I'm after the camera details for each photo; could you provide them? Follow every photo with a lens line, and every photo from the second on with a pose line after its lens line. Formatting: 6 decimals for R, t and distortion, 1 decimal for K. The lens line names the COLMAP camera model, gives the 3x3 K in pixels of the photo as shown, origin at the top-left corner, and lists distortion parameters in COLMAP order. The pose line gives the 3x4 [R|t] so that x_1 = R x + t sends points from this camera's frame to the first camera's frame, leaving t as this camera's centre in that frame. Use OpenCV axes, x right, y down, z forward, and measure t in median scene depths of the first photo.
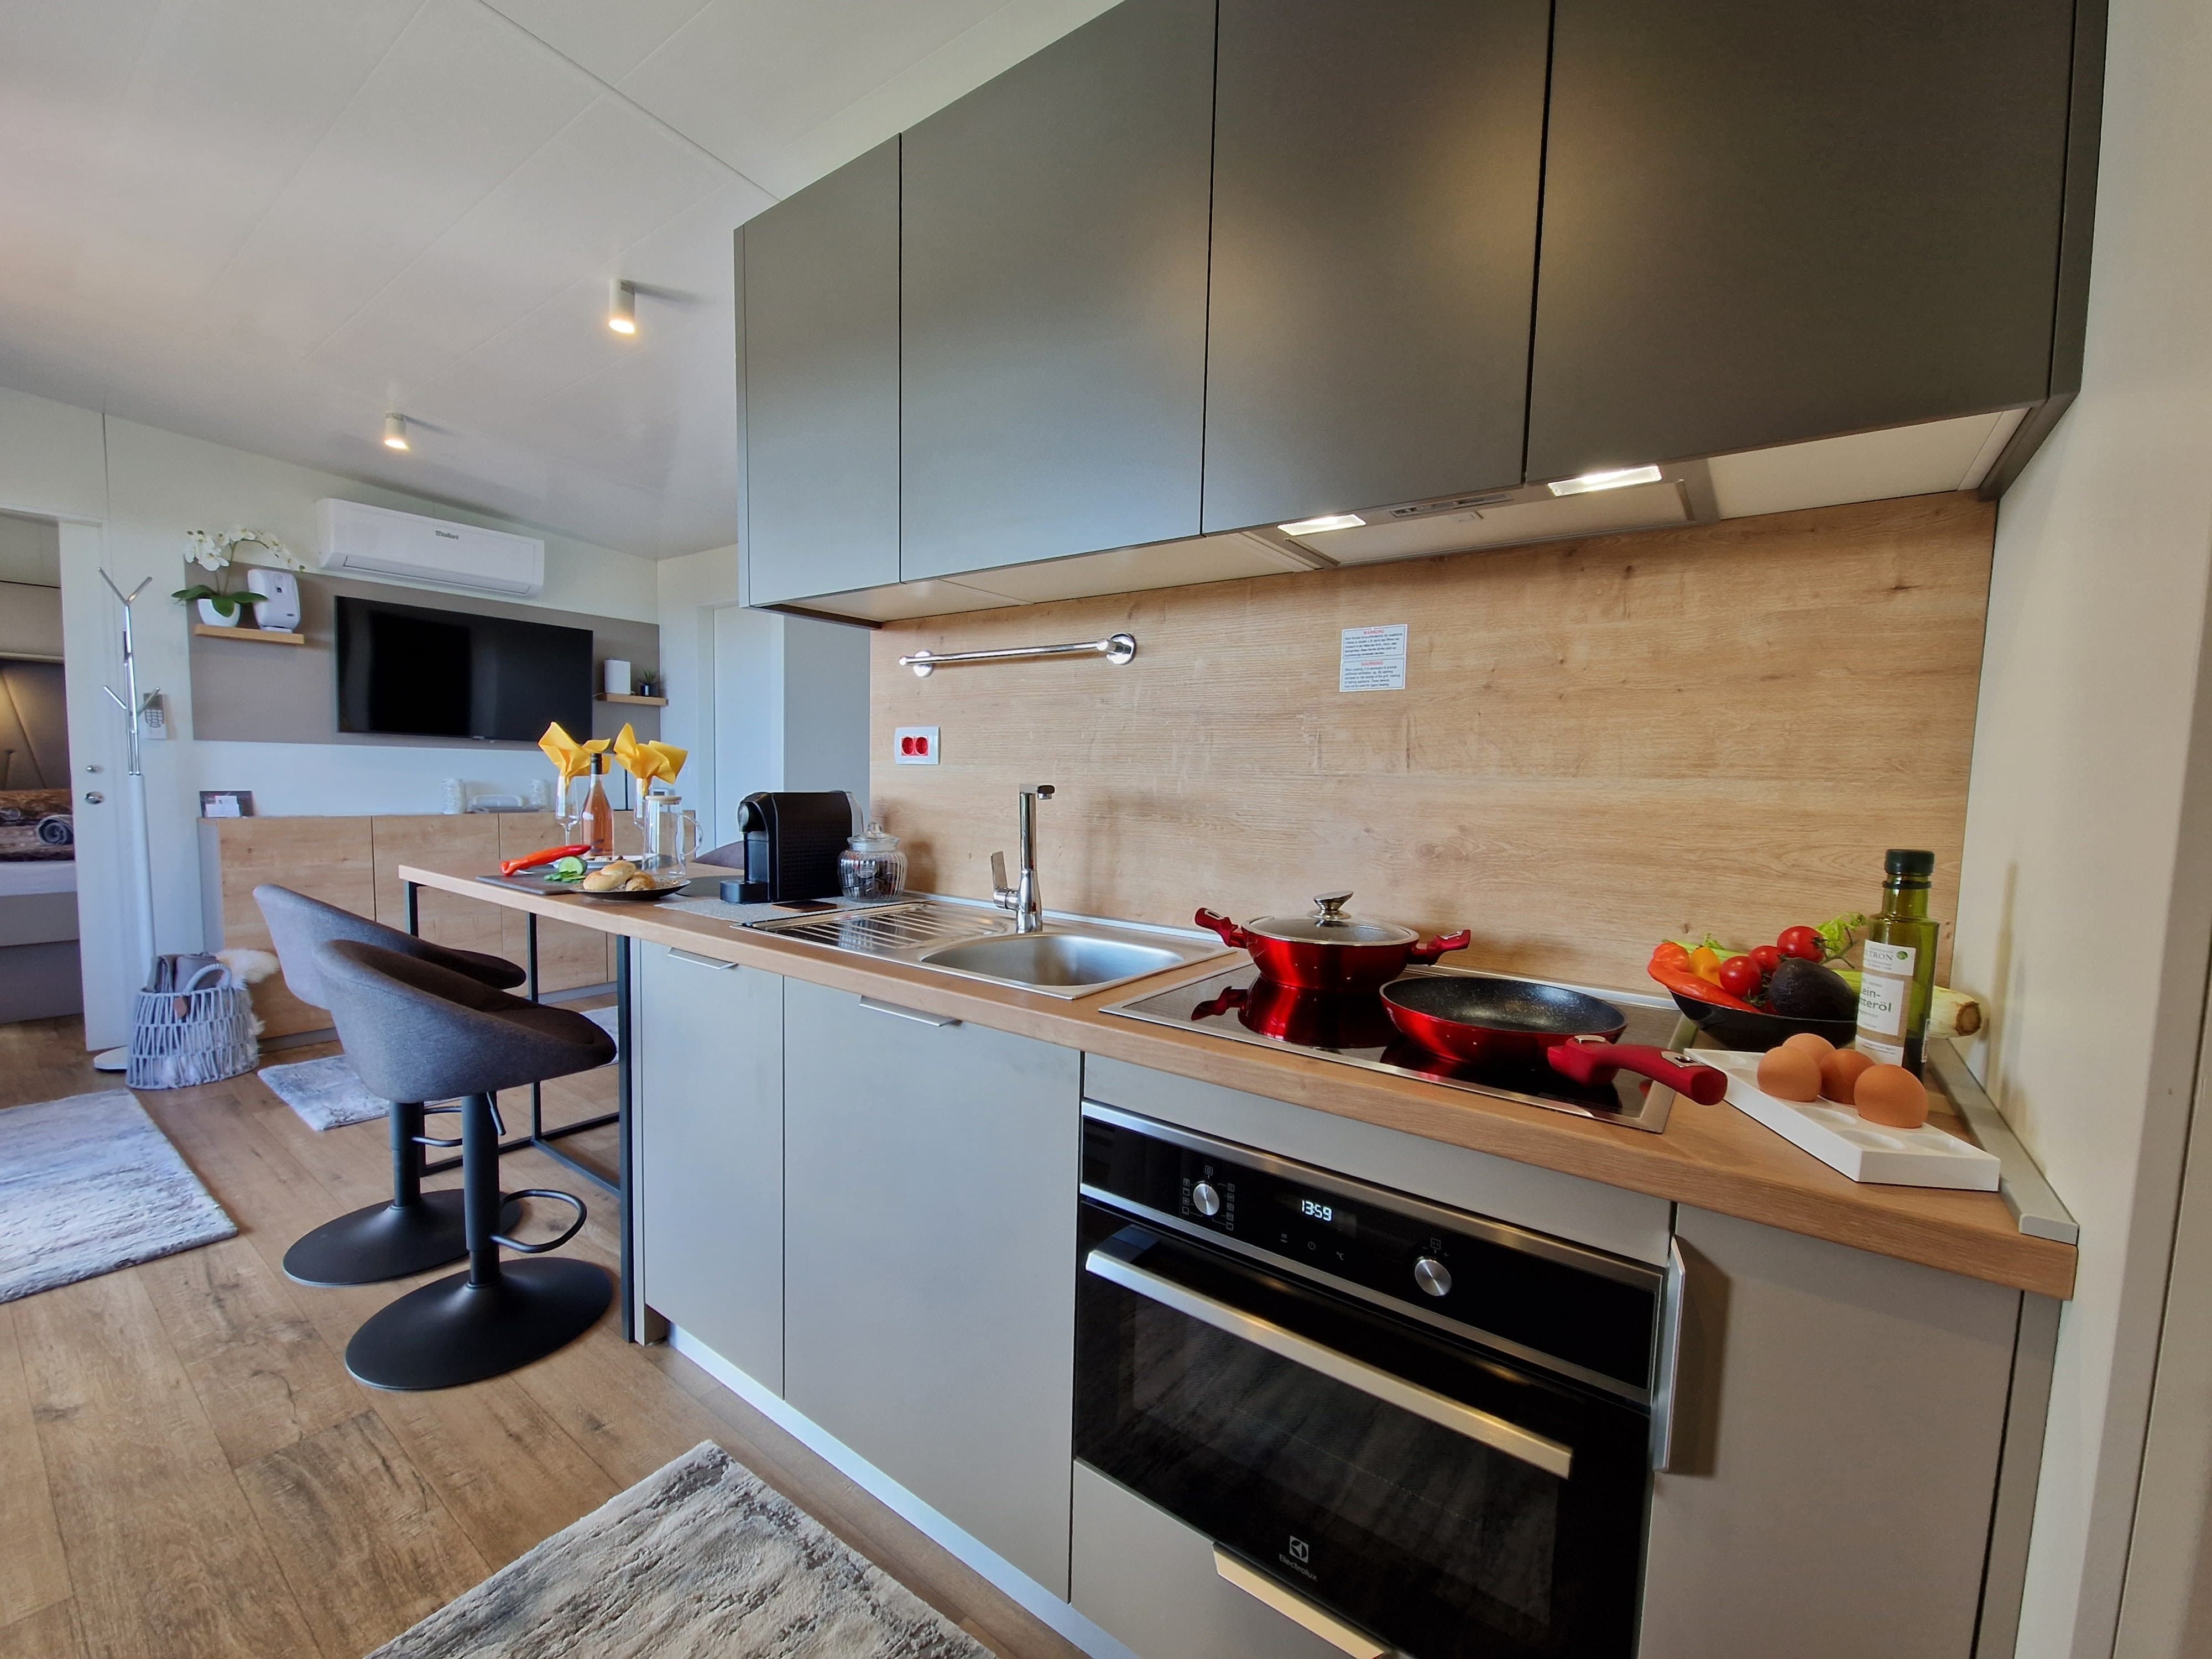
lens RADIAL K [[901.5, 0, 1106.8], [0, 901.5, 843.7], [0, 0, 1]] dist [0.003444, -0.000643]
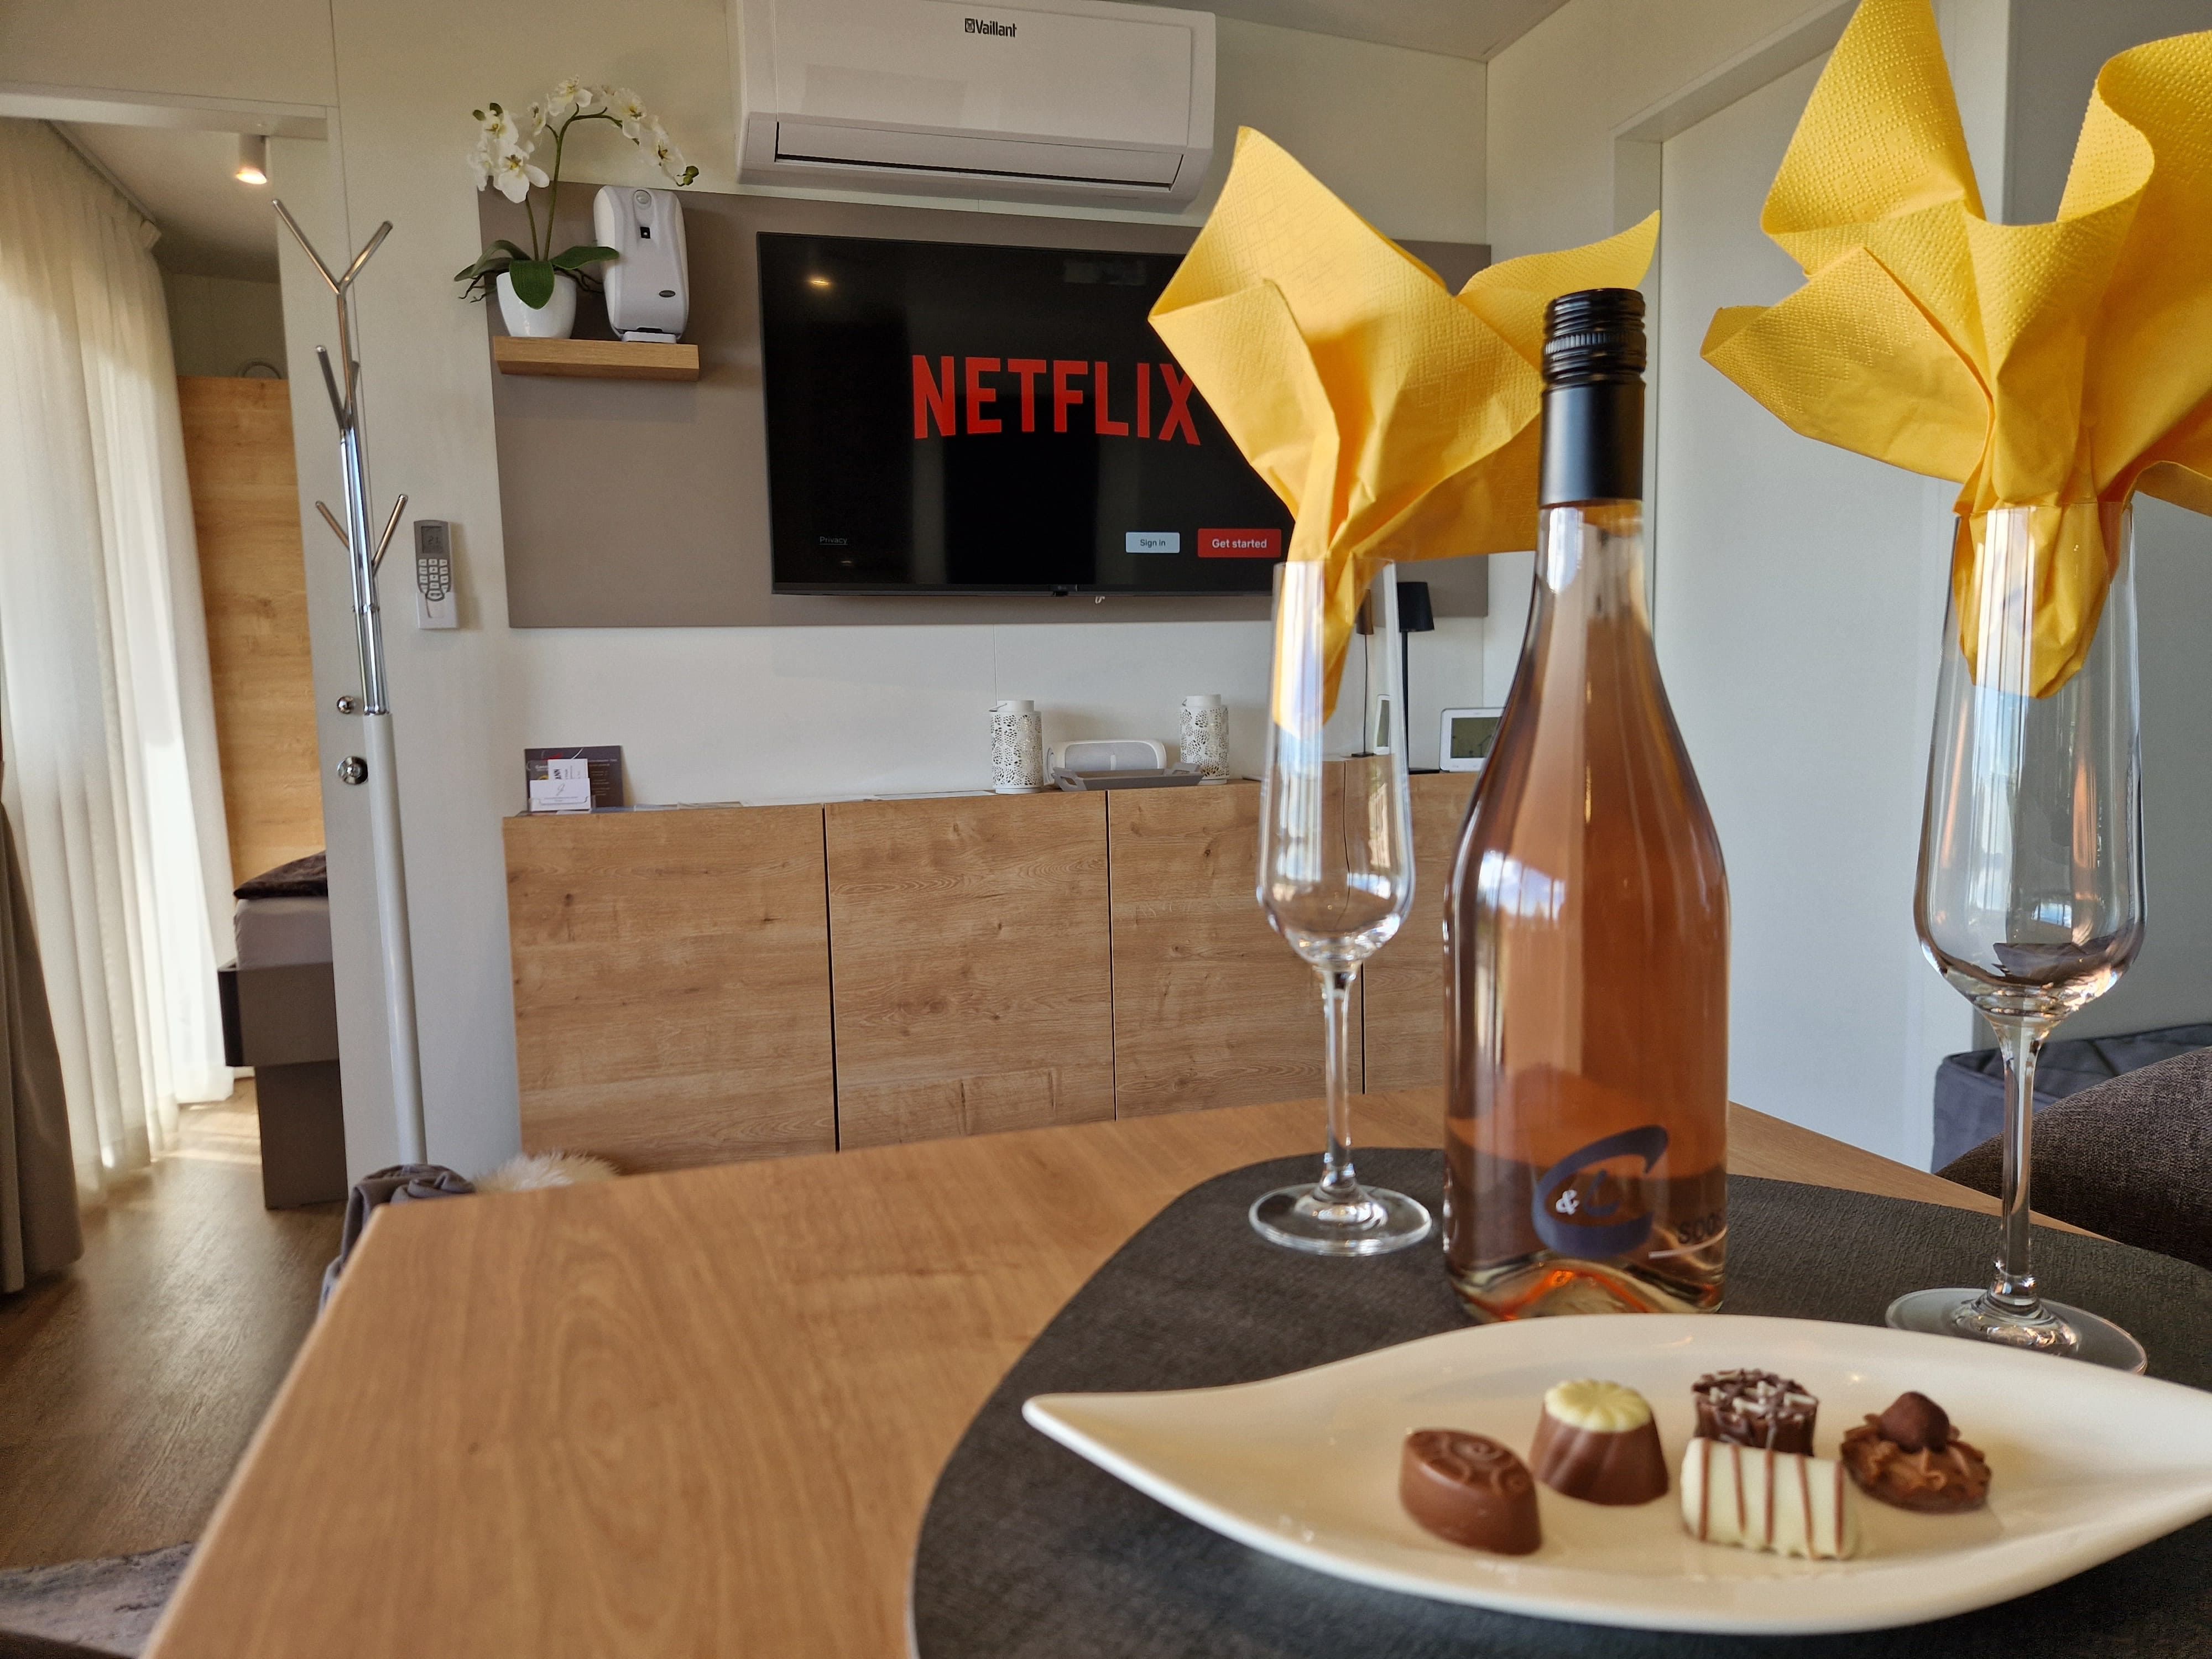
lens RADIAL K [[1517.2, 0, 1090.0], [0, 1517.2, 842.4], [0, 0, 1]] dist [0.072240, -0.067465]
pose [[0.799185, 0.012039, -0.600964, -0.943843], [-0.000166, 0.999804, 0.019808, -0.075691], [0.601085, -0.015730, 0.799031, 1.535443]]
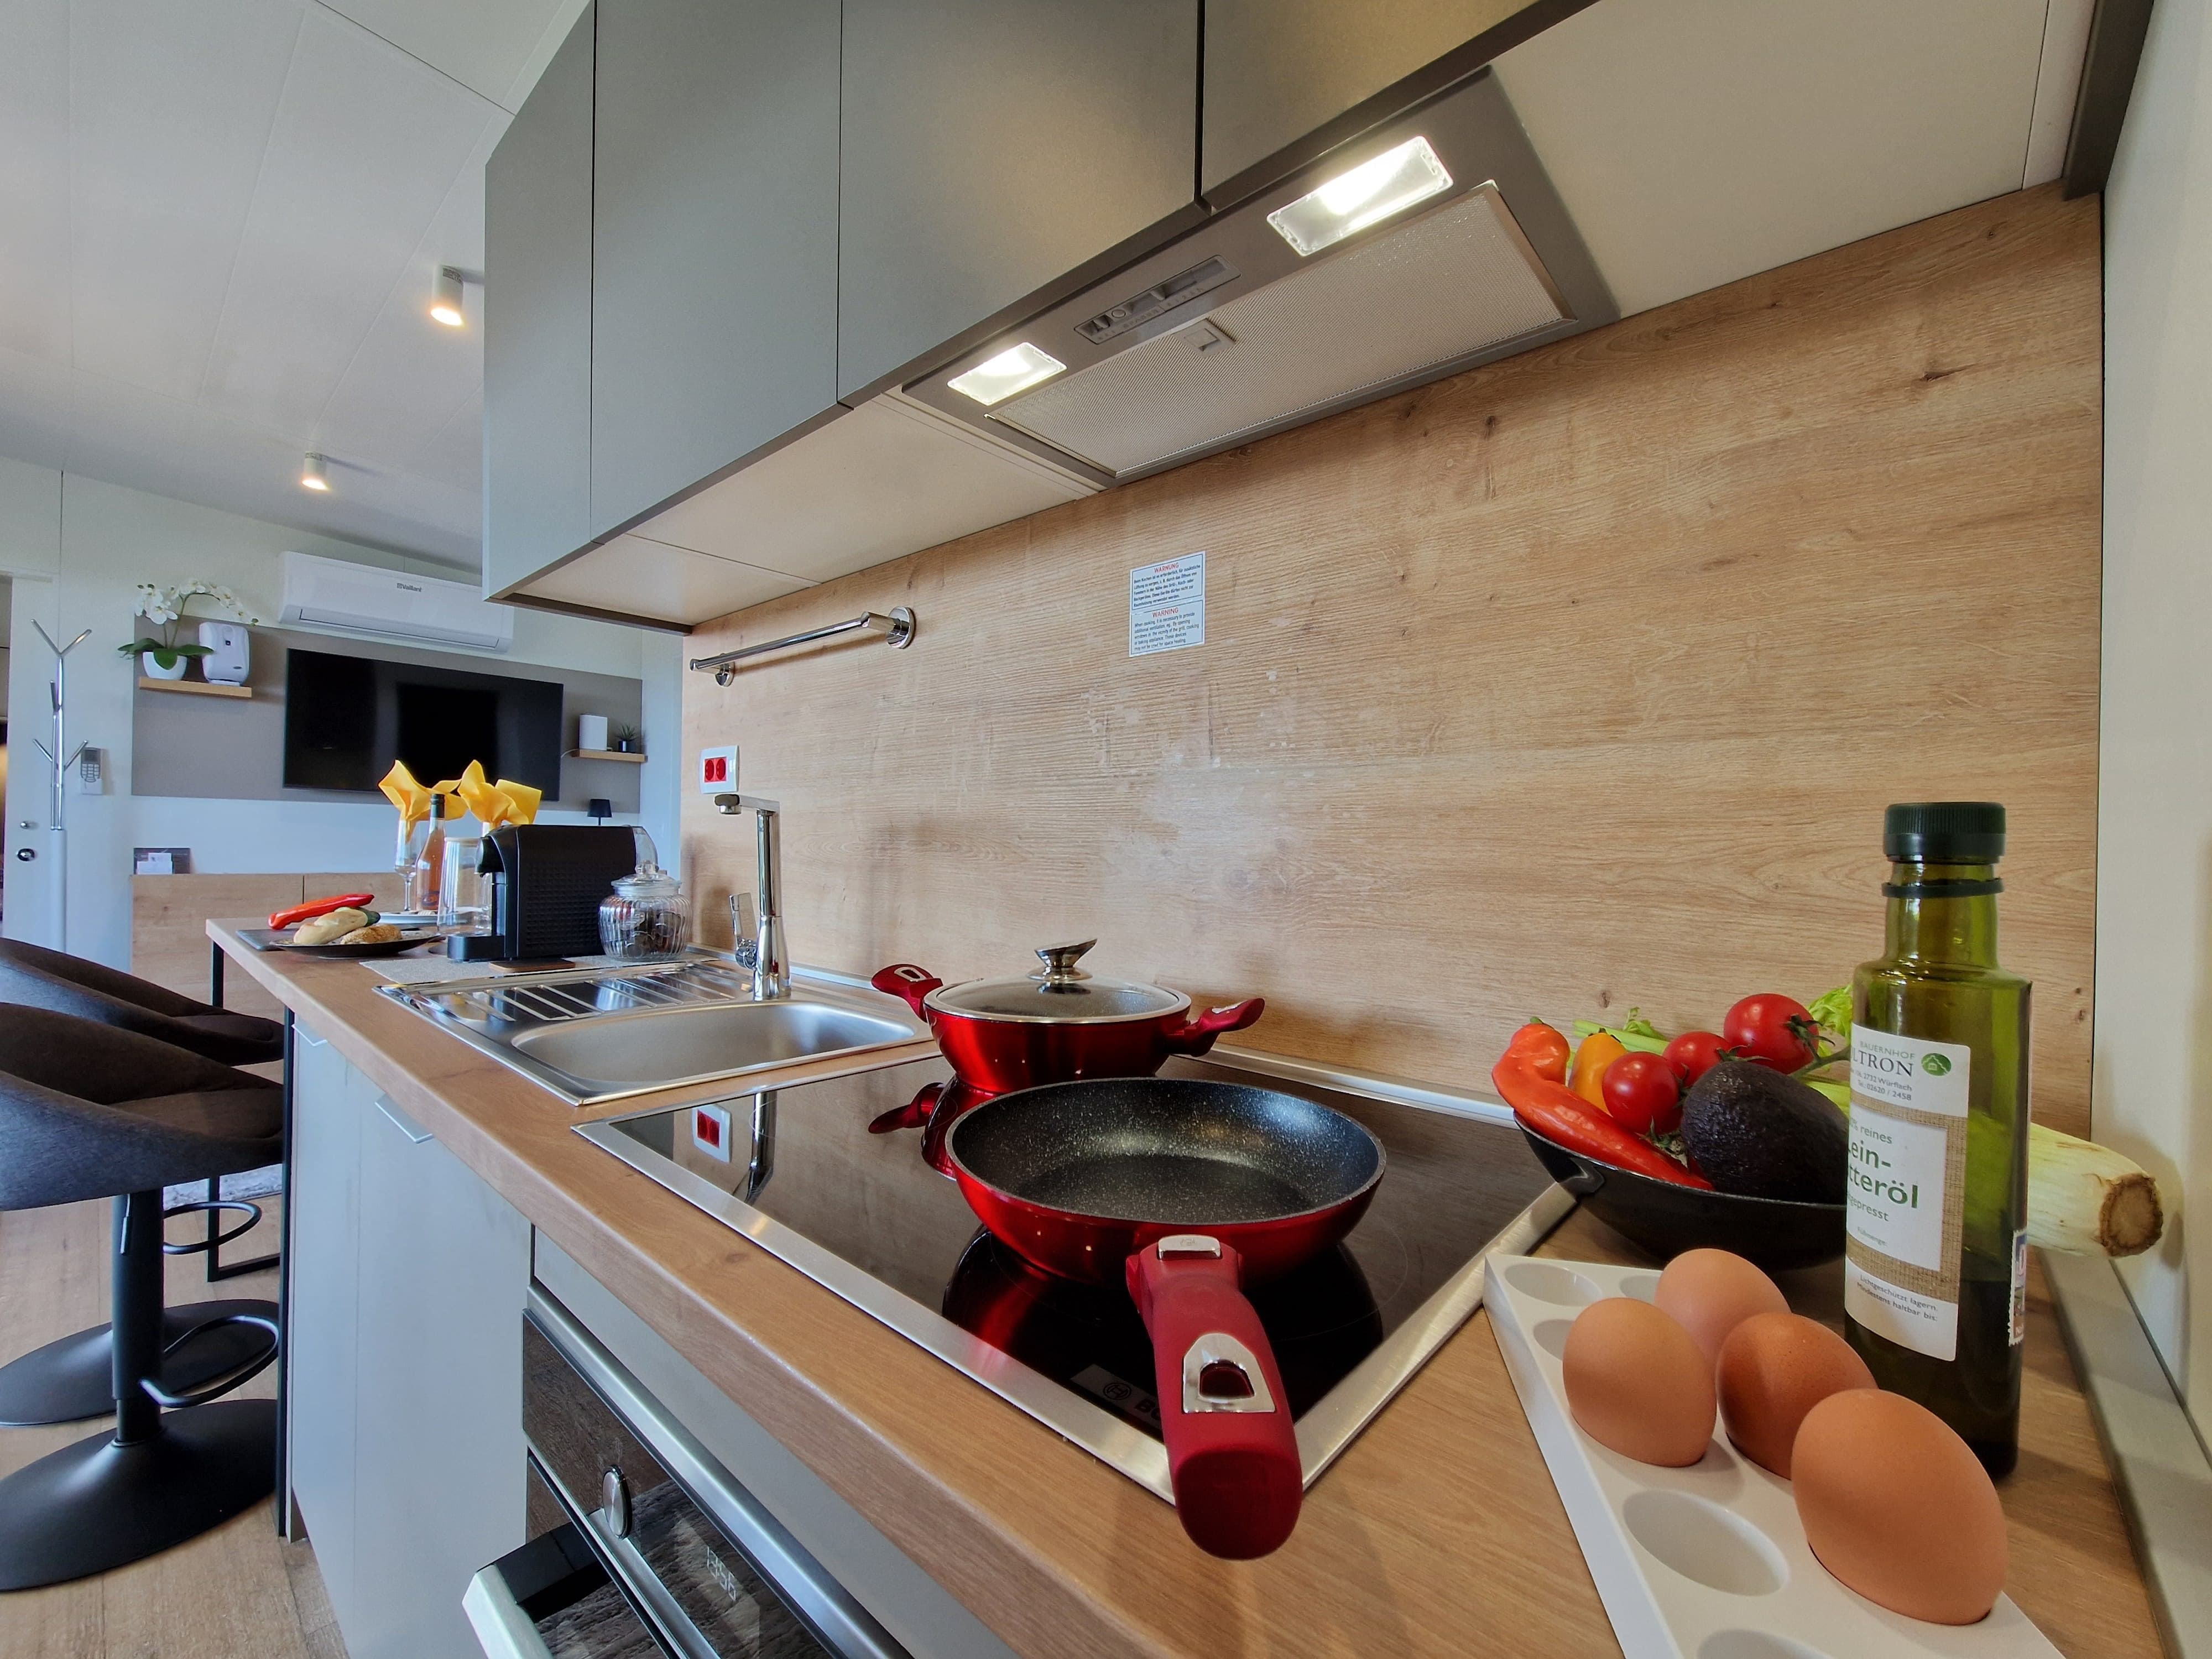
lens RADIAL K [[900.4, 0, 1114.3], [0, 900.4, 843.2], [0, 0, 1]] dist [0.010630, -0.006914]
pose [[0.996734, -0.005926, -0.080533, 0.315774], [-0.000462, 0.996869, -0.079073, 0.033433], [0.080749, 0.078852, 0.993611, 0.325238]]
